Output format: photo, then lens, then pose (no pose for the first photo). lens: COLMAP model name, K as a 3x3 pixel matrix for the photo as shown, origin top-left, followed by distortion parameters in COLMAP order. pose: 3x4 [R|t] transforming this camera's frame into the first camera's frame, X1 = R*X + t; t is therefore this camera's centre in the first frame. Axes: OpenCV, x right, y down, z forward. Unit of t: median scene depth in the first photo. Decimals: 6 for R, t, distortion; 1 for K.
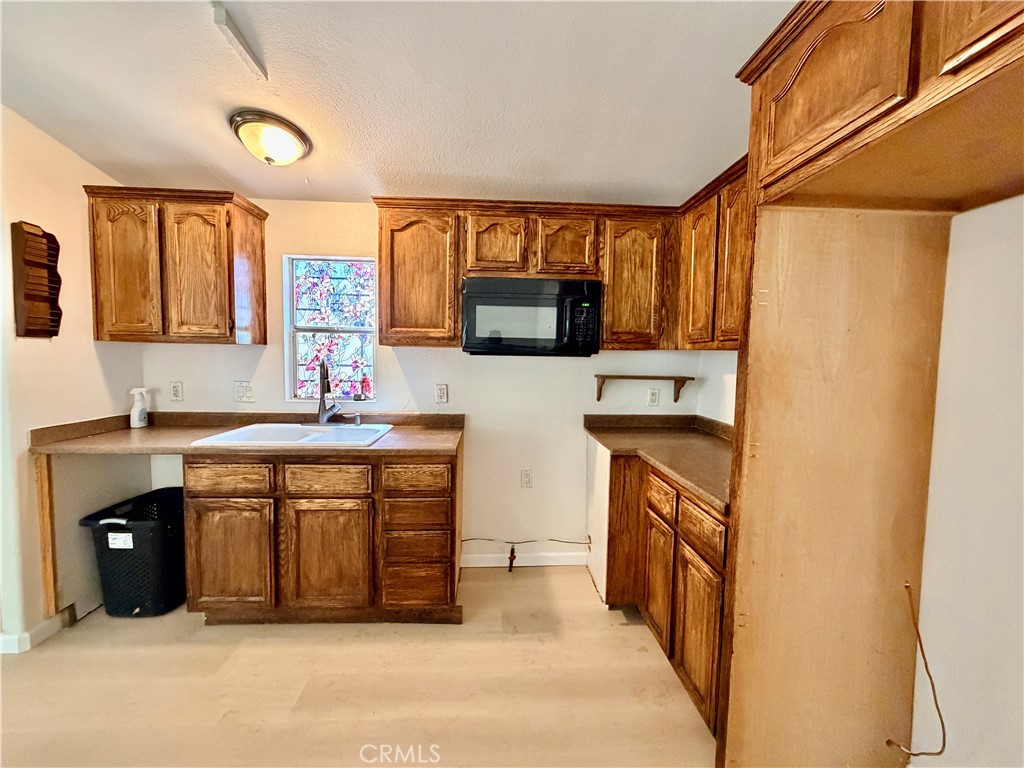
lens RADIAL K [[408.2, 0, 511.1], [0, 408.2, 382.5], [0, 0, 1]] dist [-0.000564, 0.000244]
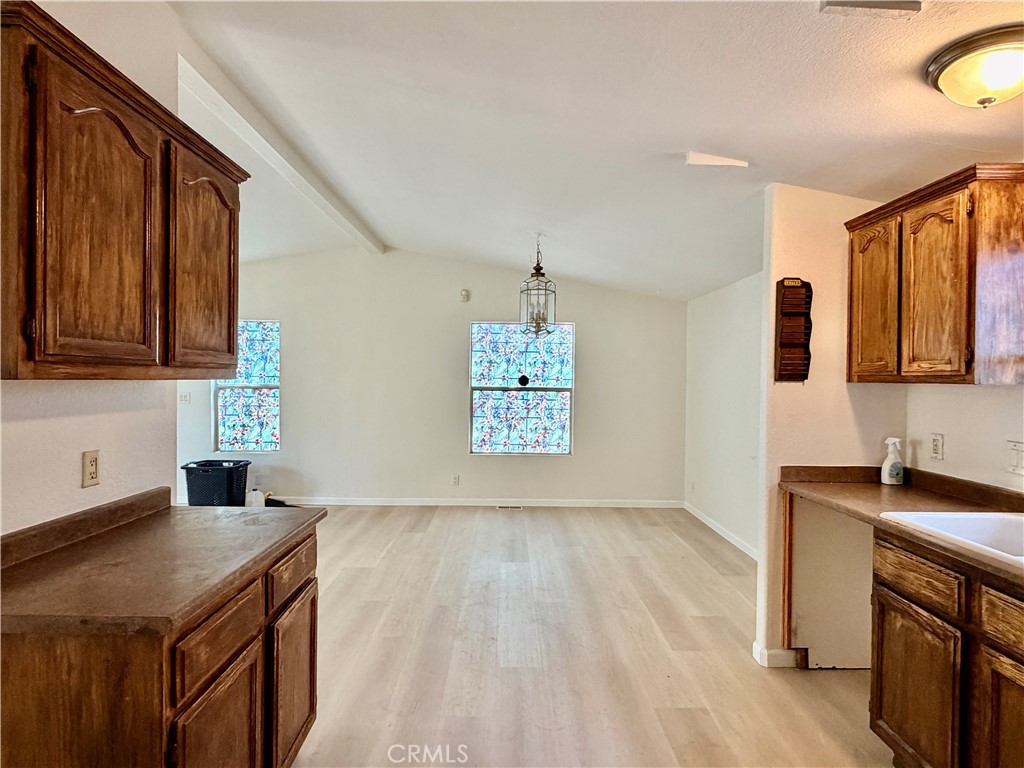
lens RADIAL K [[537.3, 0, 508.7], [0, 537.3, 383.7], [0, 0, 1]] dist [-0.000002, -0.000799]
pose [[-0.048469, -0.007805, -0.998794, 0.253652], [-0.071662, 0.997420, -0.004317, -0.039077], [0.996251, 0.071367, -0.048903, 0.287043]]
